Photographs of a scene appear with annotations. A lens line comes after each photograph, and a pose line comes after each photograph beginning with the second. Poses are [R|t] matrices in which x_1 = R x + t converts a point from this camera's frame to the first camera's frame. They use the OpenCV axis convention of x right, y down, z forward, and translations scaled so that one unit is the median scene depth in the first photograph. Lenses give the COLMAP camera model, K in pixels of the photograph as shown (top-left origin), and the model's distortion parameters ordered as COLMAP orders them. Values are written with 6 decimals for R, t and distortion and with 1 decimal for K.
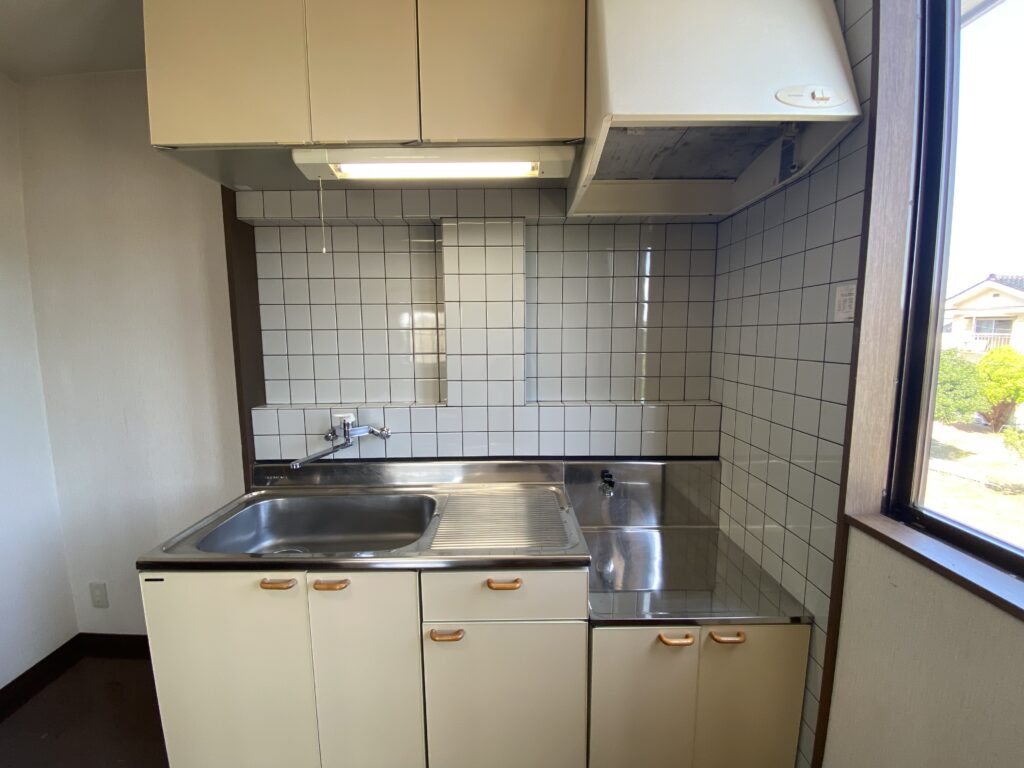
lens RADIAL K [[416.2, 0, 510.6], [0, 416.2, 367.0], [0, 0, 1]] dist [-0.000987, -0.000186]
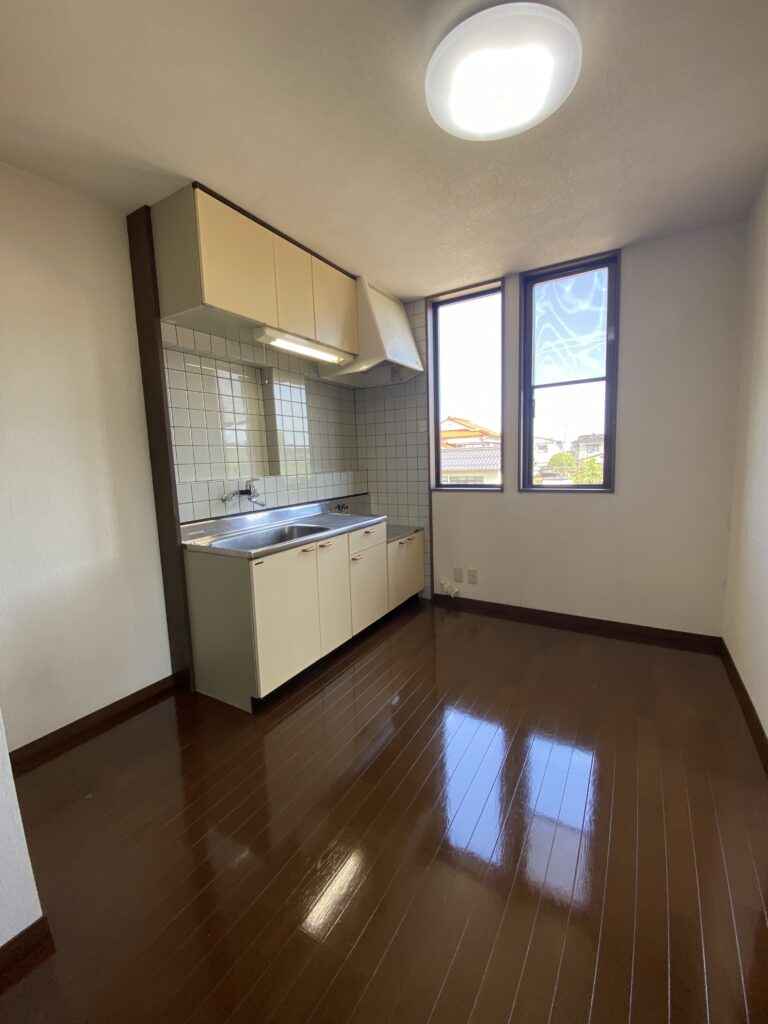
lens RADIAL K [[414.1, 0, 380.4], [0, 414.1, 499.0], [0, 0, 1]] dist [-0.000077, -0.000010]
pose [[0.526392, -0.095298, 0.844884, -1.816710], [0.093746, 0.994145, 0.053726, 0.174081], [-0.845058, 0.050924, 0.532244, -0.350049]]
